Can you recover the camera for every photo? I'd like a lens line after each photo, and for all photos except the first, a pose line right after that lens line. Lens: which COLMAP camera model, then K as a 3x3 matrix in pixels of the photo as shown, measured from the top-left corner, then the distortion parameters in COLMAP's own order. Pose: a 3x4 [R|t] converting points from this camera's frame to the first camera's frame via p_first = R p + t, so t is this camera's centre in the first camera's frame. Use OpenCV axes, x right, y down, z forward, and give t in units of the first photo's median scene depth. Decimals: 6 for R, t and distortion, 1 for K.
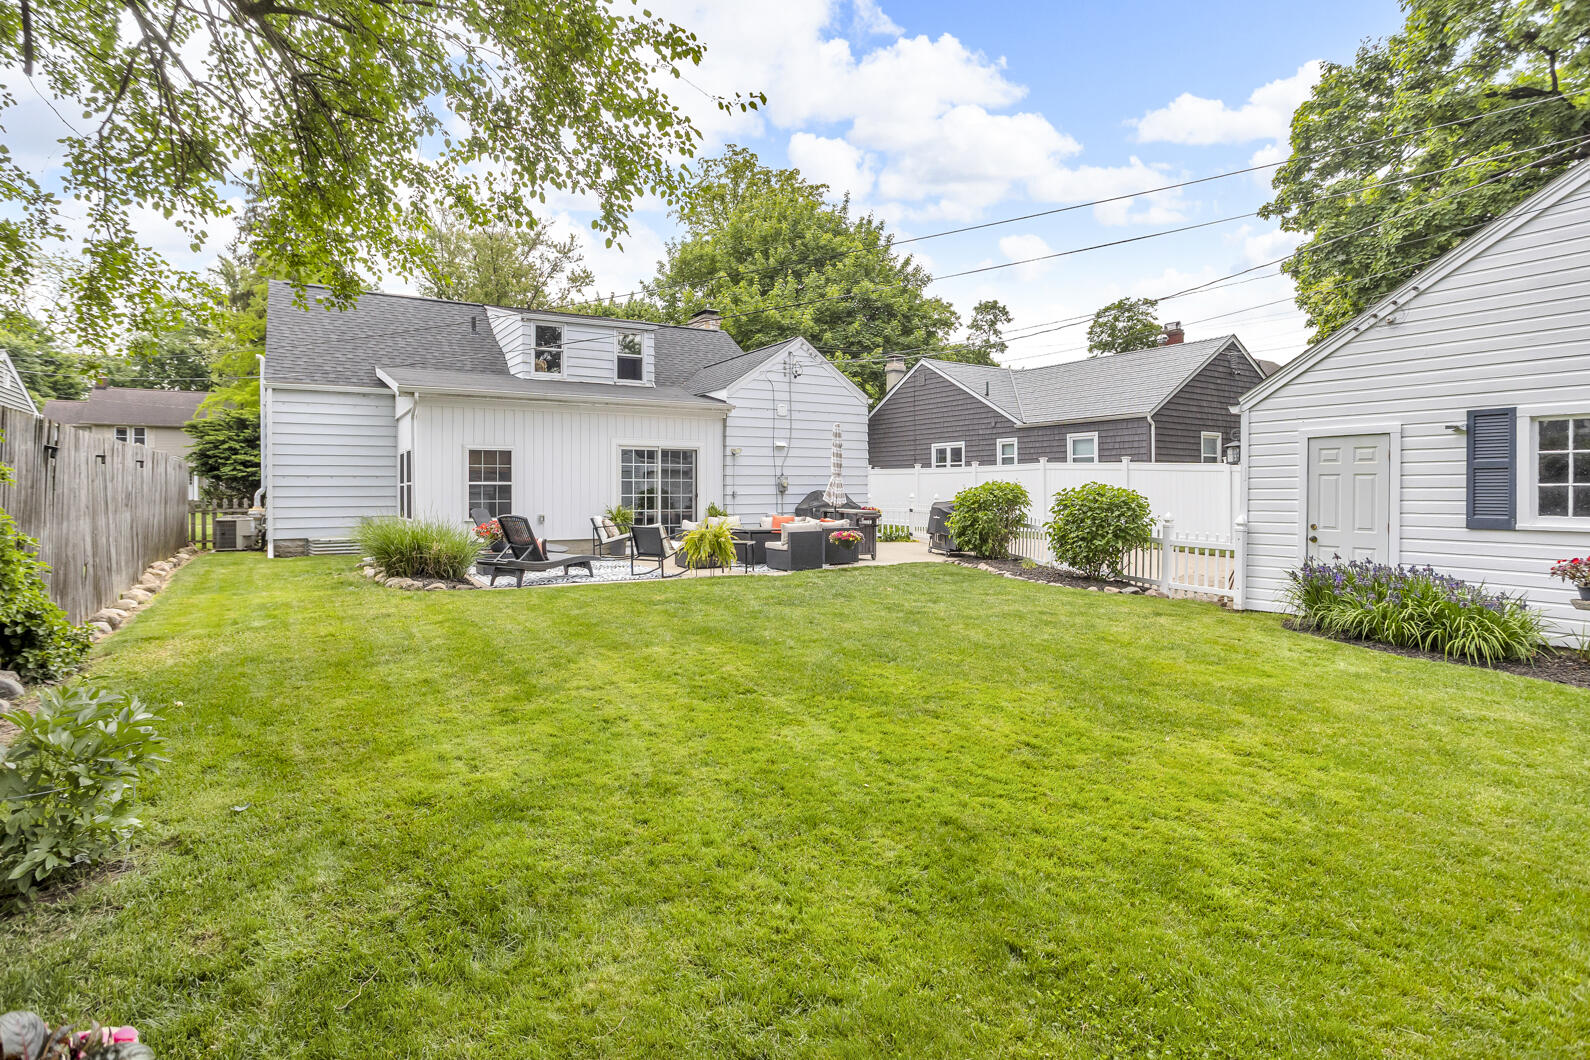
lens RADIAL K [[775.2, 0, 796.5], [0, 775.2, 507.1], [0, 0, 1]] dist [0.000062, 0.000207]
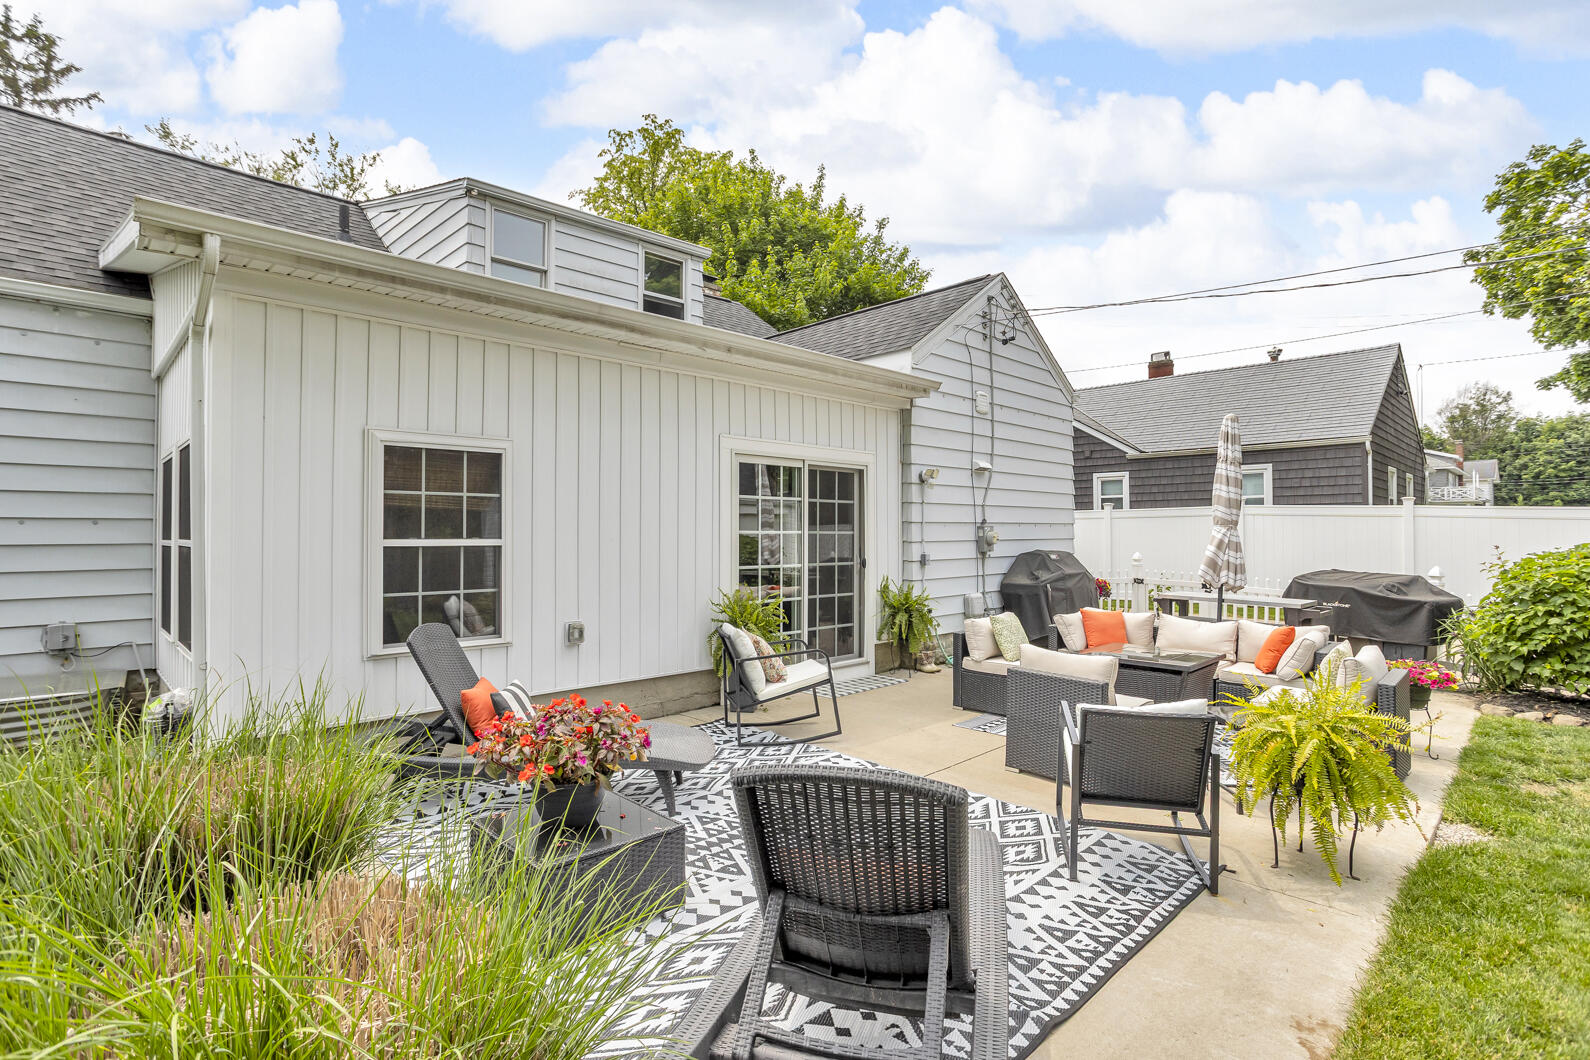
lens RADIAL K [[774.0, 0, 797.3], [0, 774.0, 535.4], [0, 0, 1]] dist [-0.000247, -0.000090]
pose [[0.981754, 0.003883, 0.190114, -0.256007], [-0.000436, 0.999835, -0.018168, -0.023762], [-0.190153, 0.017753, 0.981594, 0.524497]]
